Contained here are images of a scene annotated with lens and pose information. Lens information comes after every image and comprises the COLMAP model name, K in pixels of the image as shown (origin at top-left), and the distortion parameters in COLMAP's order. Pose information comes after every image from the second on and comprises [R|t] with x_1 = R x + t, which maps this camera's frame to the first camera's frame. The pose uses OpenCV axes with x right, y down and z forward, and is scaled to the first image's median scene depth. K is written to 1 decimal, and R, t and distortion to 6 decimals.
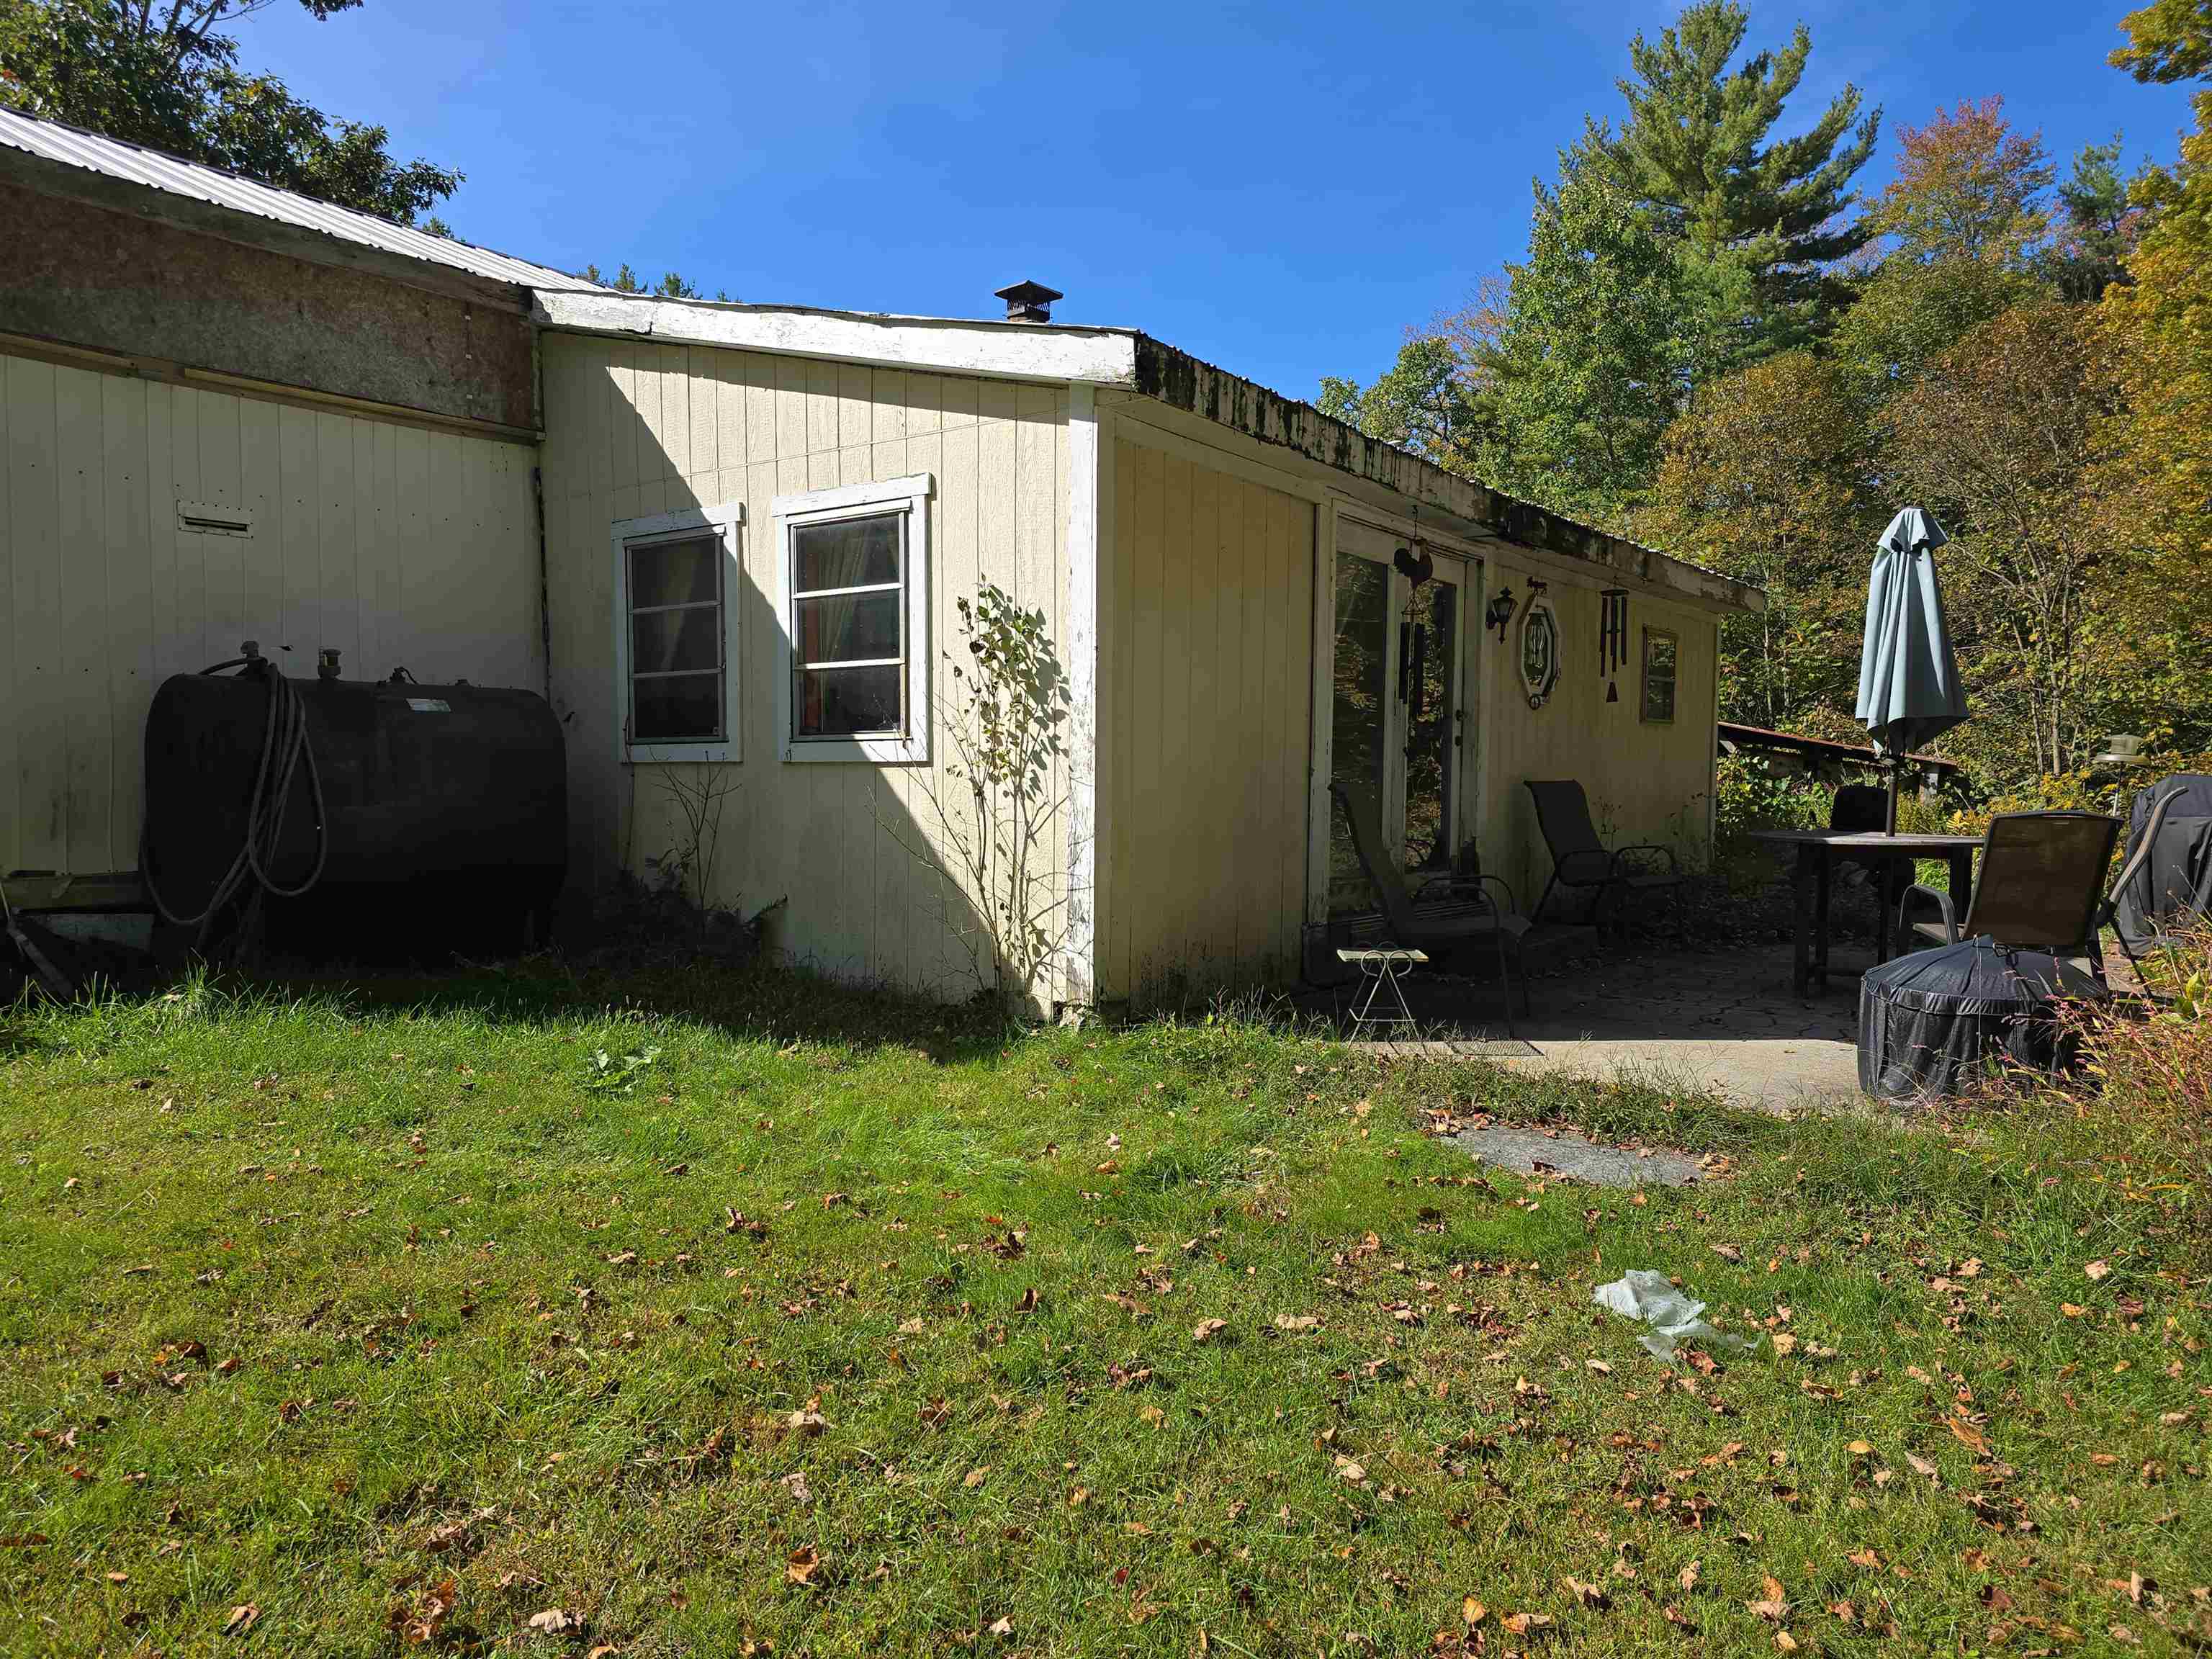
lens RADIAL K [[1485.8, 0, 1106.7], [0, 1485.8, 829.9], [0, 0, 1]] dist [0.053721, -0.043072]
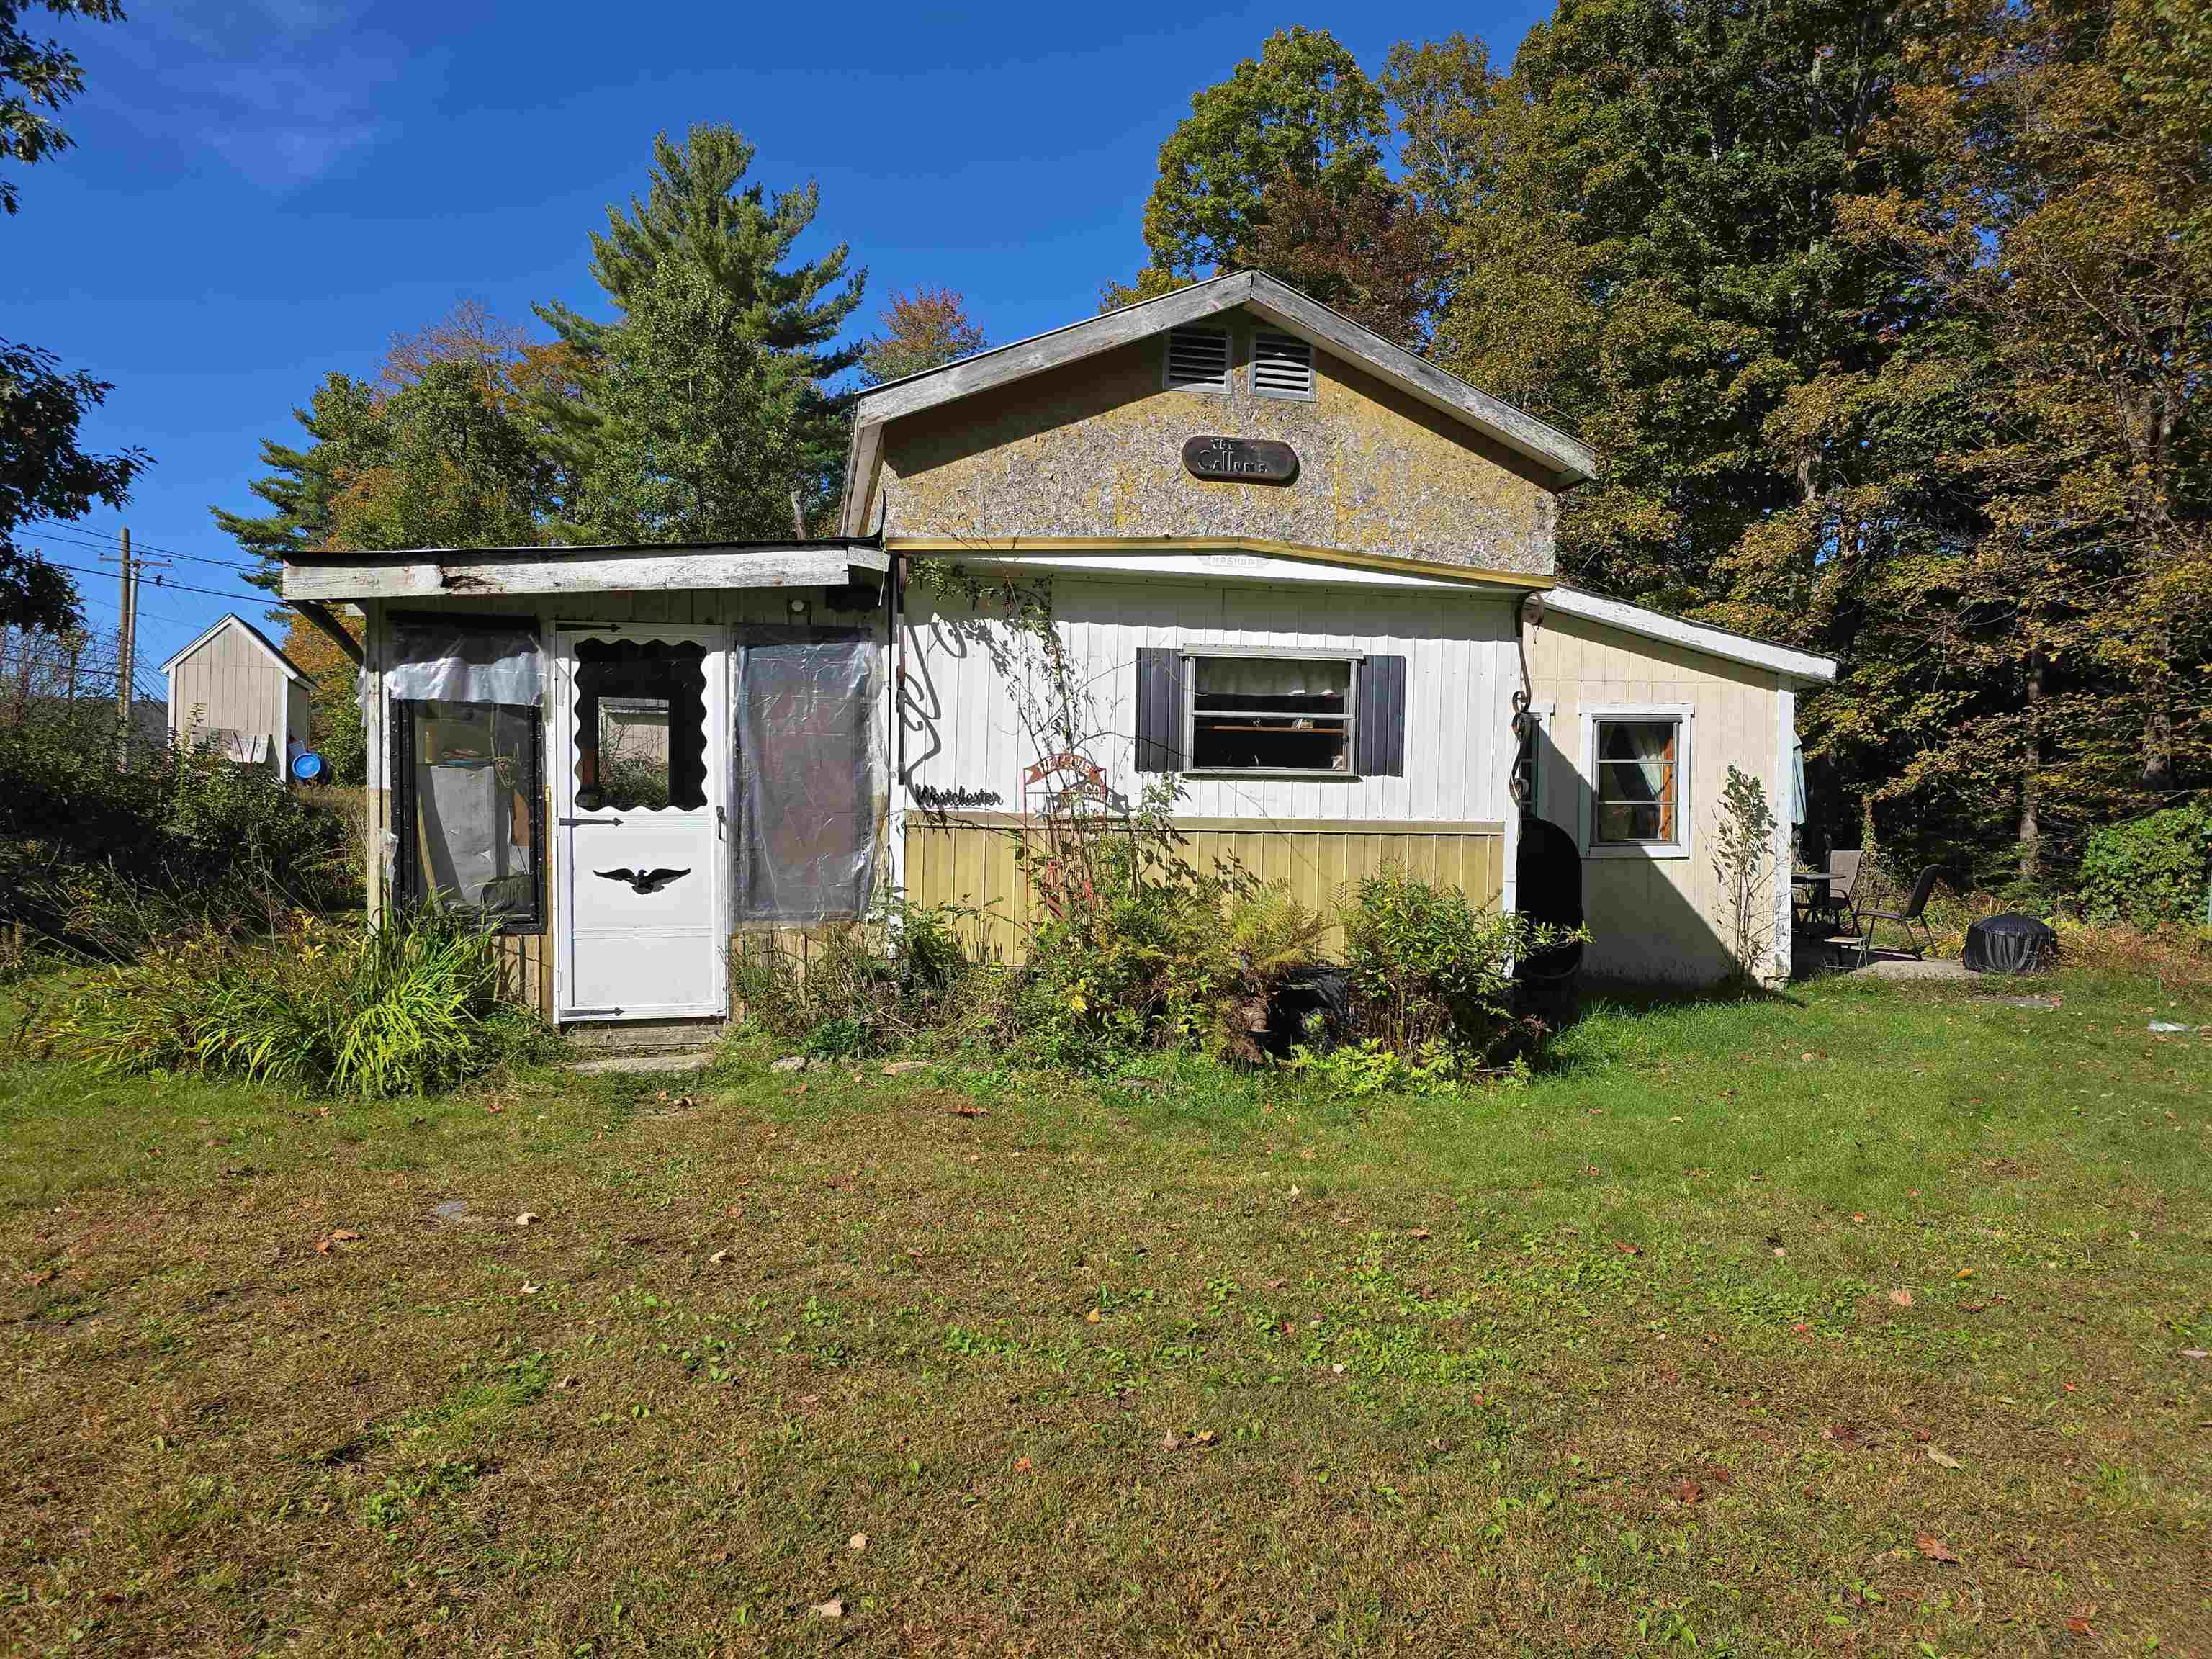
lens RADIAL K [[1485.8, 0, 1104.7], [0, 1485.8, 825.1], [0, 0, 1]] dist [0.053721, -0.043072]
pose [[0.659514, -0.020778, 0.751405, -2.058064], [0.029115, 0.999574, 0.002086, -0.113634], [-0.751128, 0.020501, 0.659838, 0.324342]]
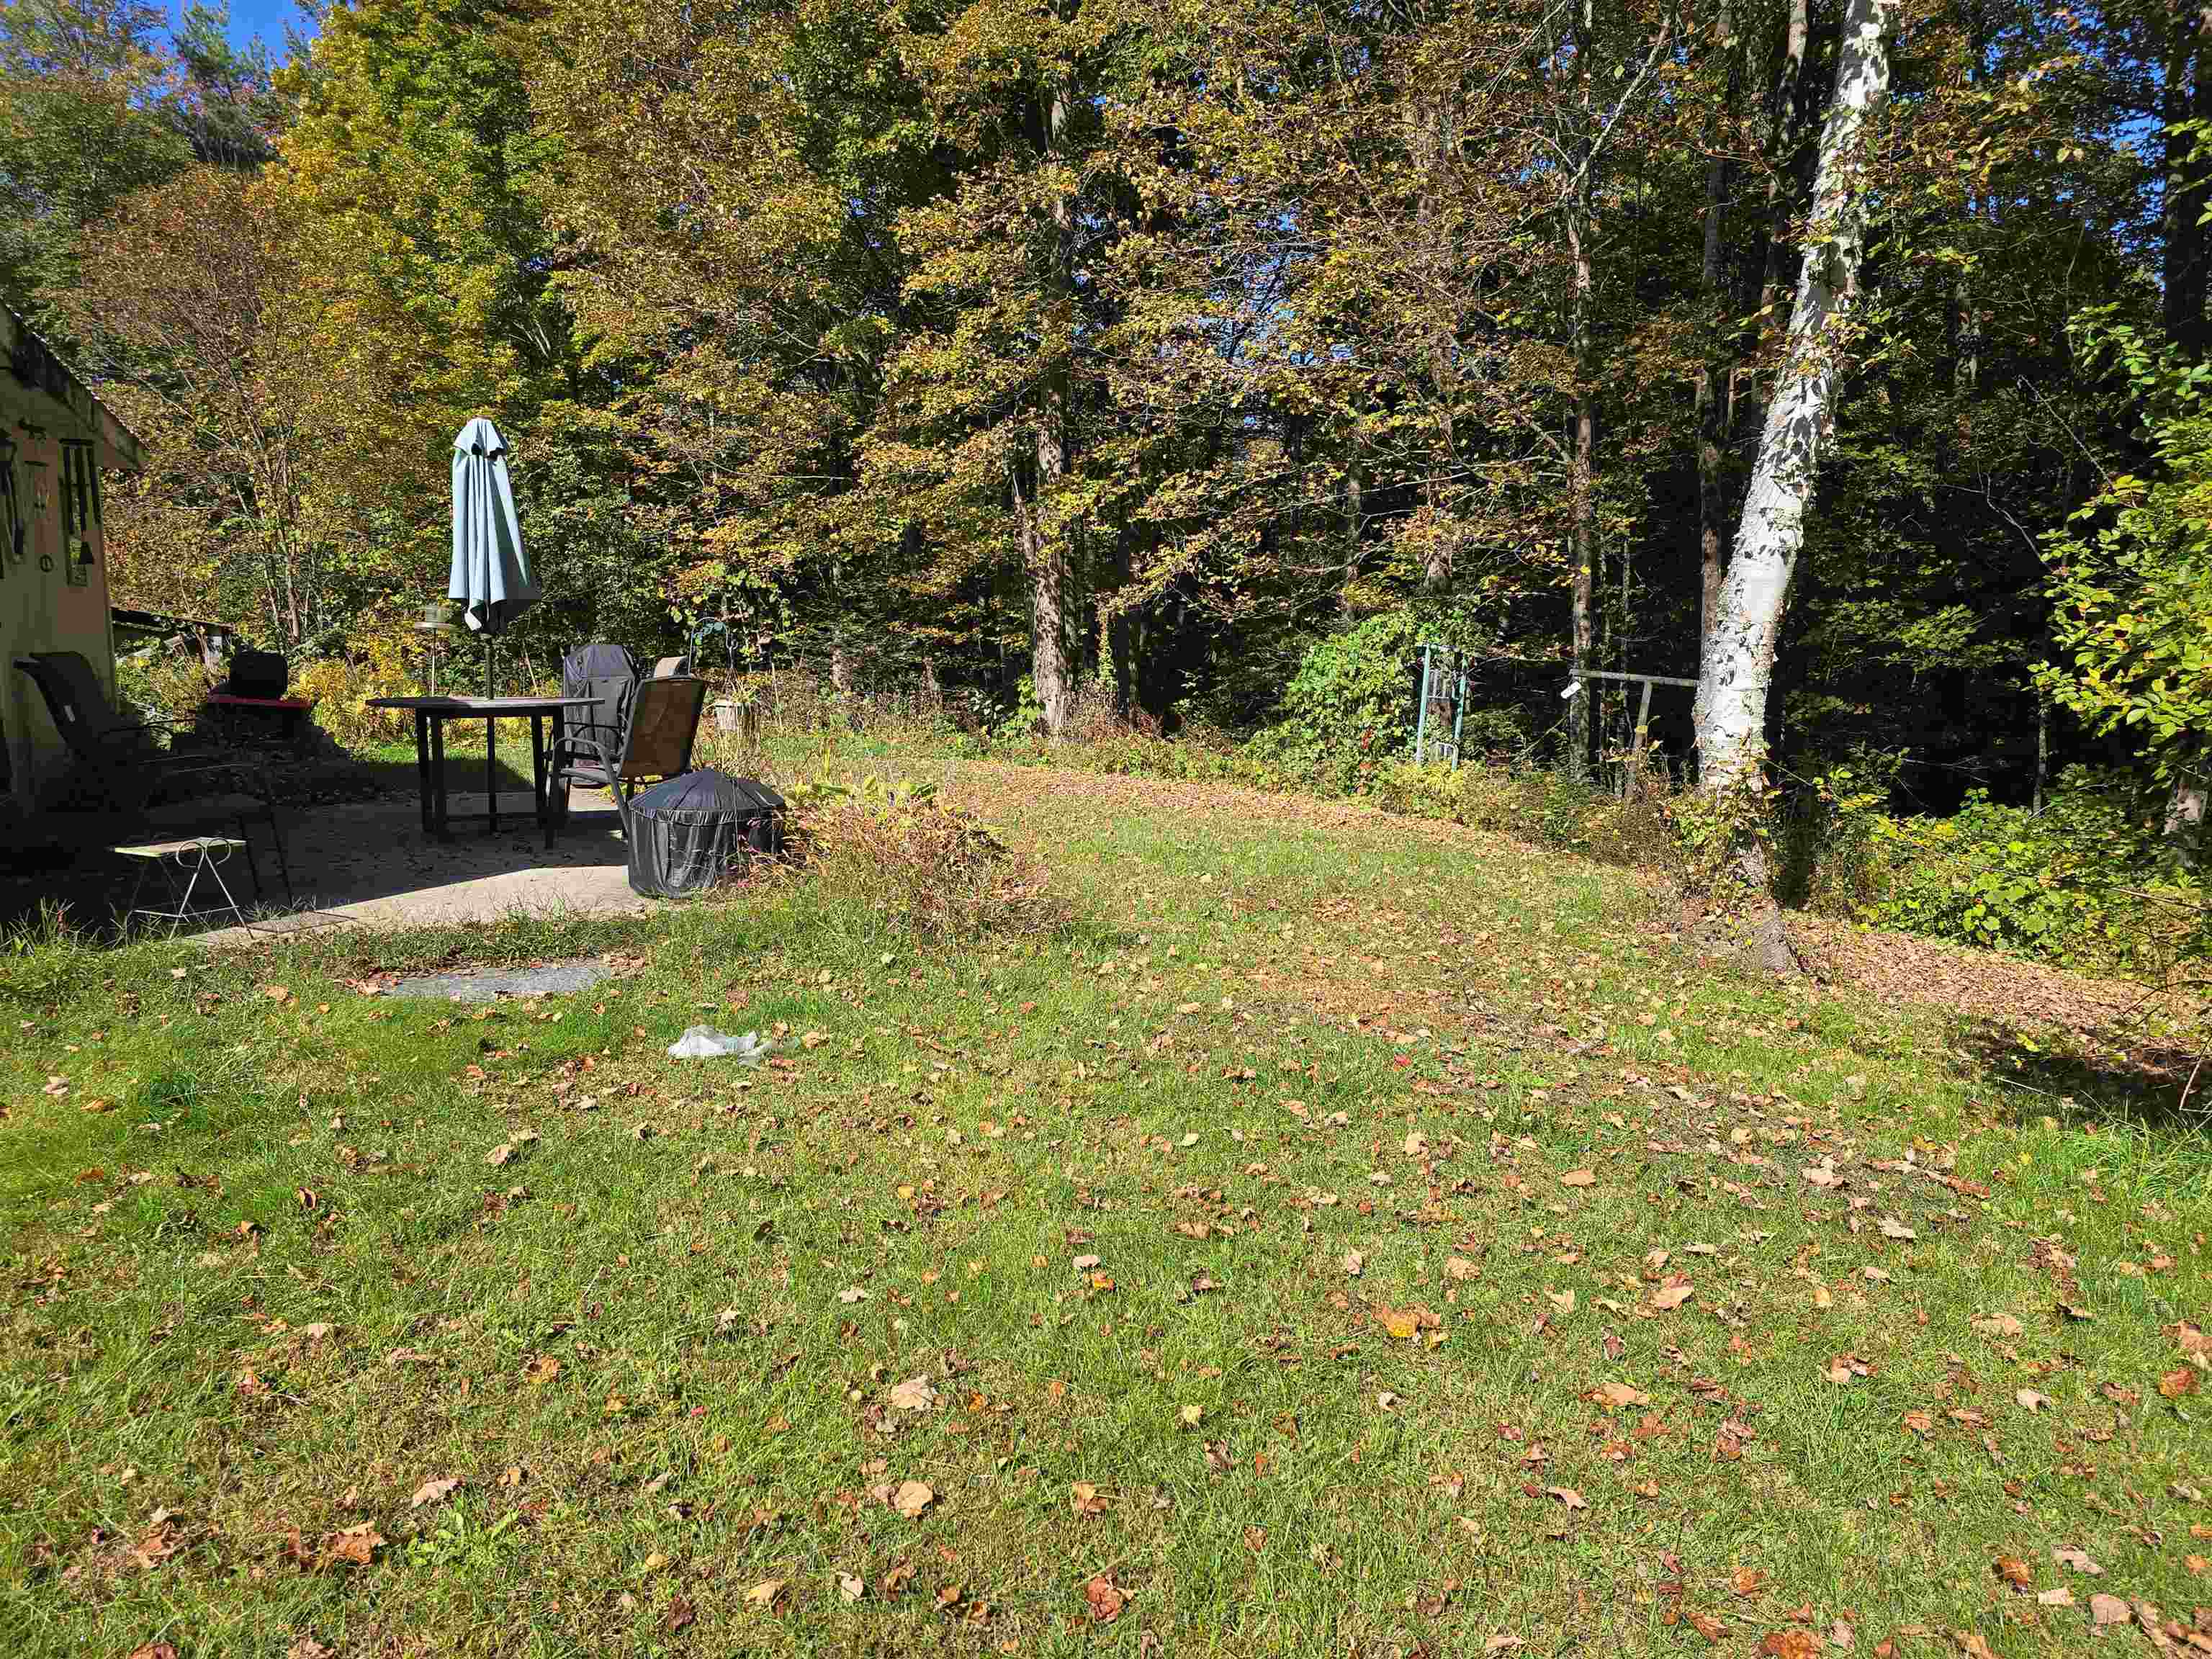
lens RADIAL K [[1485.8, 0, 1108.2], [0, 1485.8, 847.2], [0, 0, 1]] dist [0.053721, -0.043072]
pose [[0.433658, -0.131298, 0.891461, -0.391798], [0.036819, 0.991083, 0.128060, -0.015757], [-0.900325, -0.022712, 0.434625, 0.045695]]
